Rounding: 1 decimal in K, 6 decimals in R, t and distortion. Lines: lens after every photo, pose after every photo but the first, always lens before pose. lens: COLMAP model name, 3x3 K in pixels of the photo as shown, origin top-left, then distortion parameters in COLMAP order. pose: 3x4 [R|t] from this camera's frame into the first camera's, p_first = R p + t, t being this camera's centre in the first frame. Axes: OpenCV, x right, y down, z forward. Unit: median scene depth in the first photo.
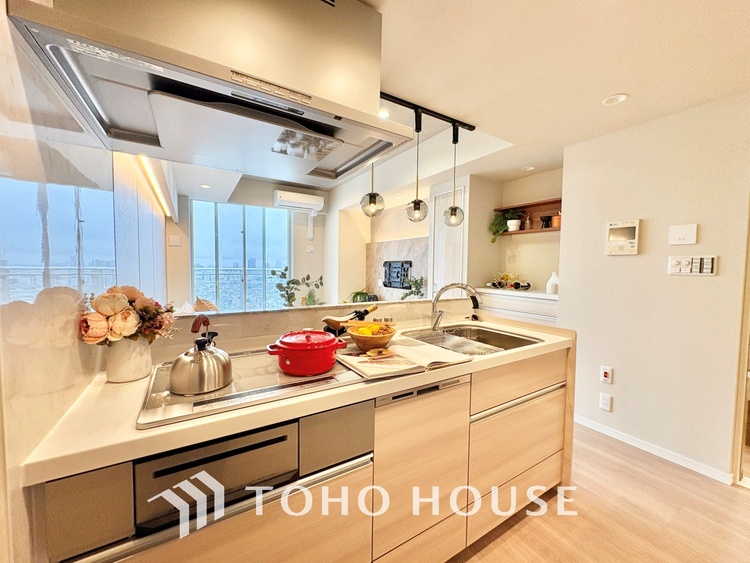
lens RADIAL K [[297.0, 0, 371.7], [0, 297.0, 283.2], [0, 0, 1]] dist [-0.000949, -0.000063]
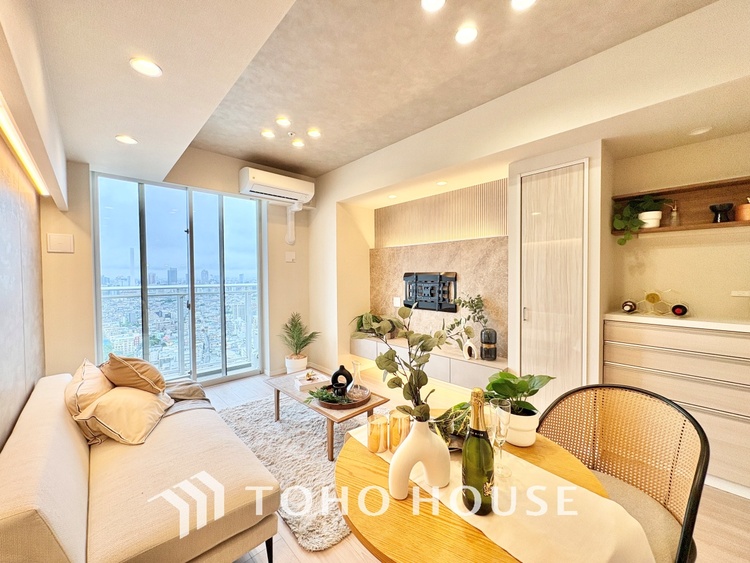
lens RADIAL K [[297.0, 0, 371.7], [0, 297.0, 283.2], [0, 0, 1]] dist [-0.000949, -0.000063]
pose [[0.978486, -0.024044, 0.204908, -0.207037], [0.029310, 0.999313, -0.022701, -0.037647], [-0.204221, 0.028219, 0.978518, 0.335922]]
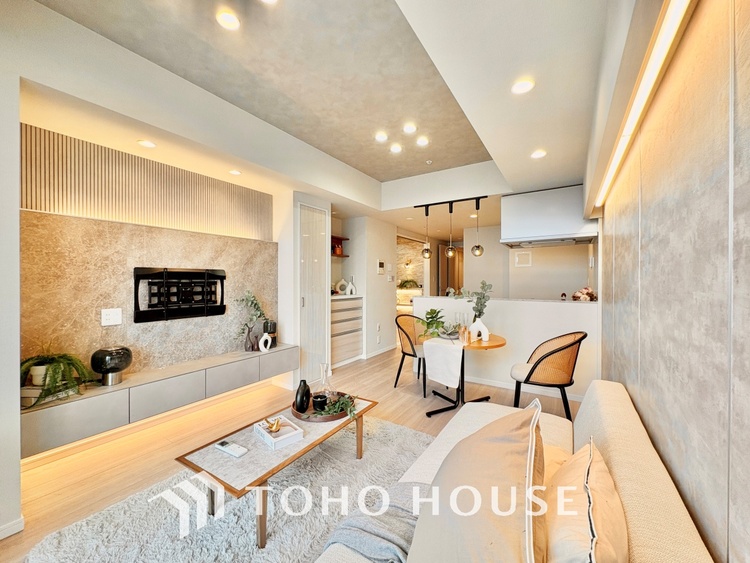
lens RADIAL K [[301.6, 0, 375.0], [0, 301.6, 281.5], [0, 0, 1]] dist [-0.001053, -0.000015]
pose [[-0.442782, -0.019833, 0.896410, -0.590397], [0.038283, 0.998425, 0.041000, -0.062005], [-0.895812, 0.052472, -0.441325, 0.964949]]
